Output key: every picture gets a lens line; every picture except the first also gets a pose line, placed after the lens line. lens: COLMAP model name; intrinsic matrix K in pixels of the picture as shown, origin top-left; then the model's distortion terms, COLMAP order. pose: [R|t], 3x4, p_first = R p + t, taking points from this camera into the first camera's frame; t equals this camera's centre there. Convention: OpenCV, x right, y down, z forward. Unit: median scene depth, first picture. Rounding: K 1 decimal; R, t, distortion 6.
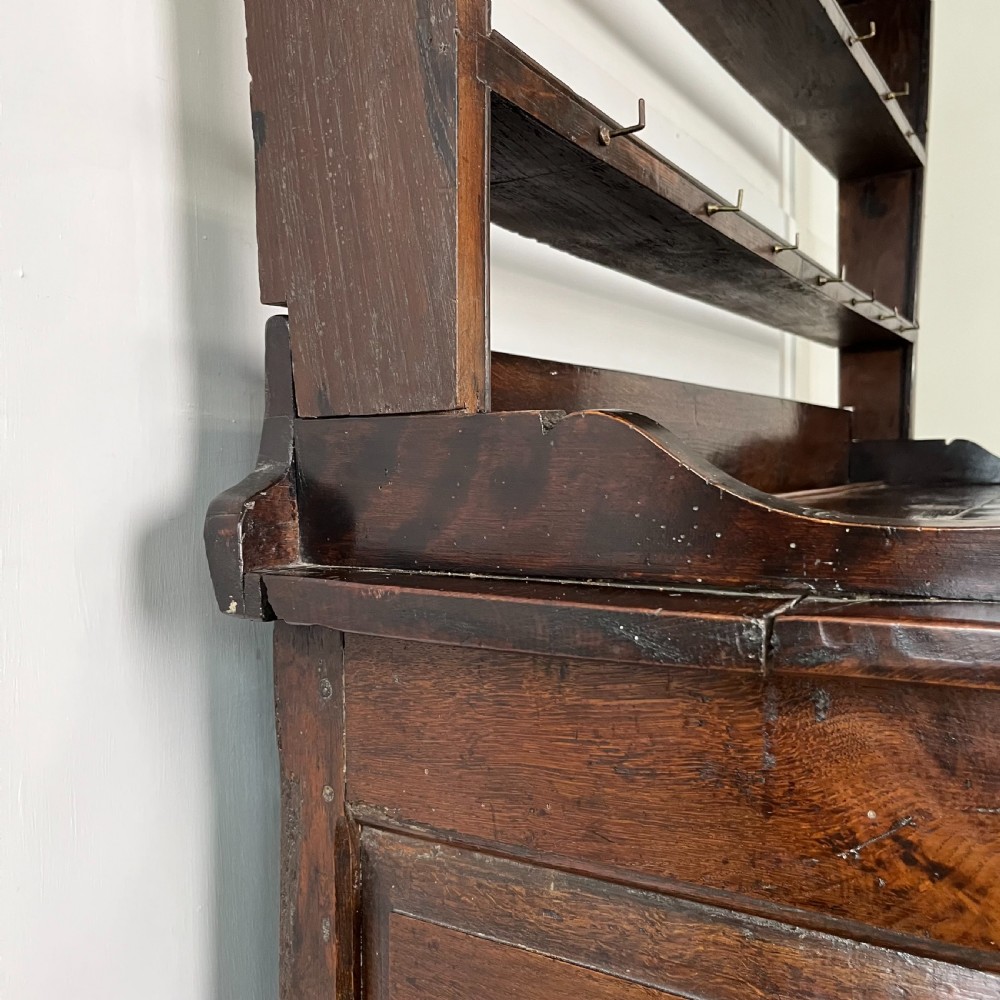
lens RADIAL K [[1001.4, 0, 505.4], [0, 1001.4, 524.0], [0, 0, 1]] dist [0.029638, 0.000000]
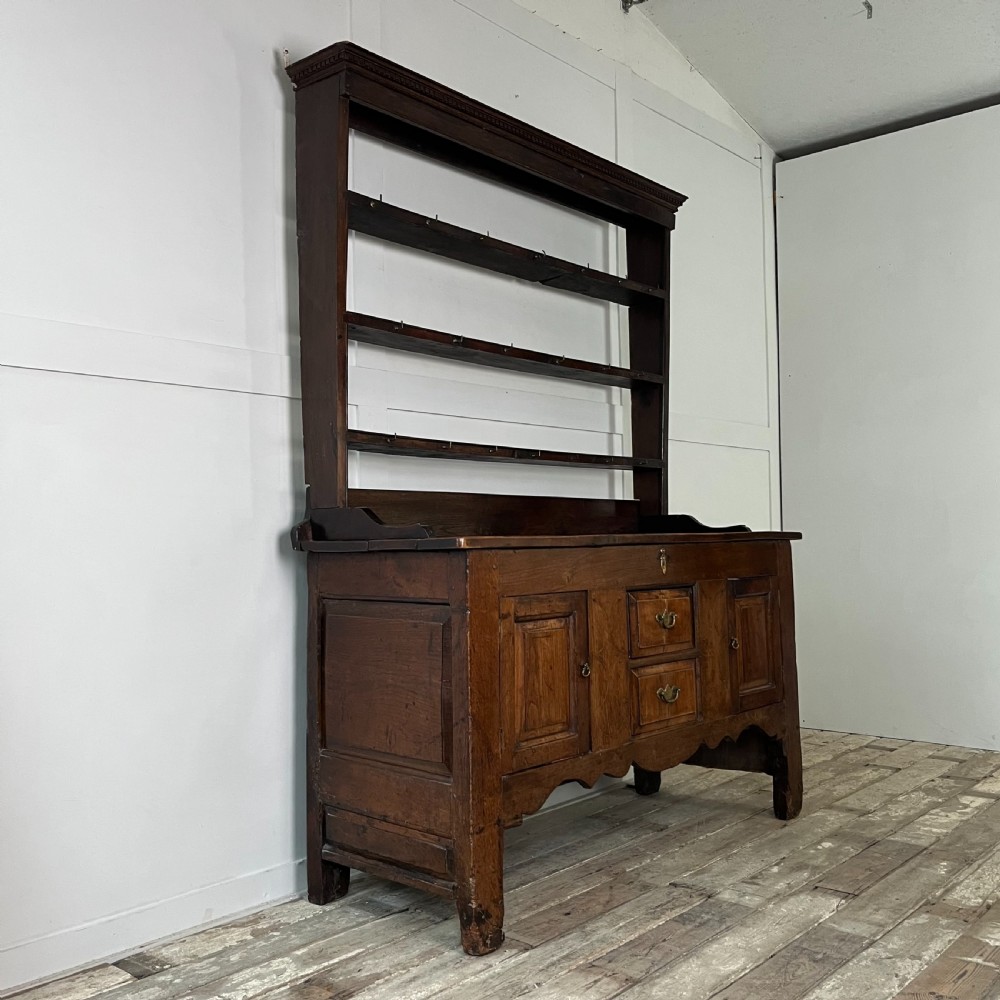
lens RADIAL K [[1001.4, 0, 492.1], [0, 1001.4, 528.6], [0, 0, 1]] dist [0.029638, 0.000000]
pose [[0.978149, -0.008129, -0.207744, 1.569472], [-0.009245, 0.996546, -0.082523, 0.358462], [0.207697, 0.082641, 0.974696, -3.320902]]
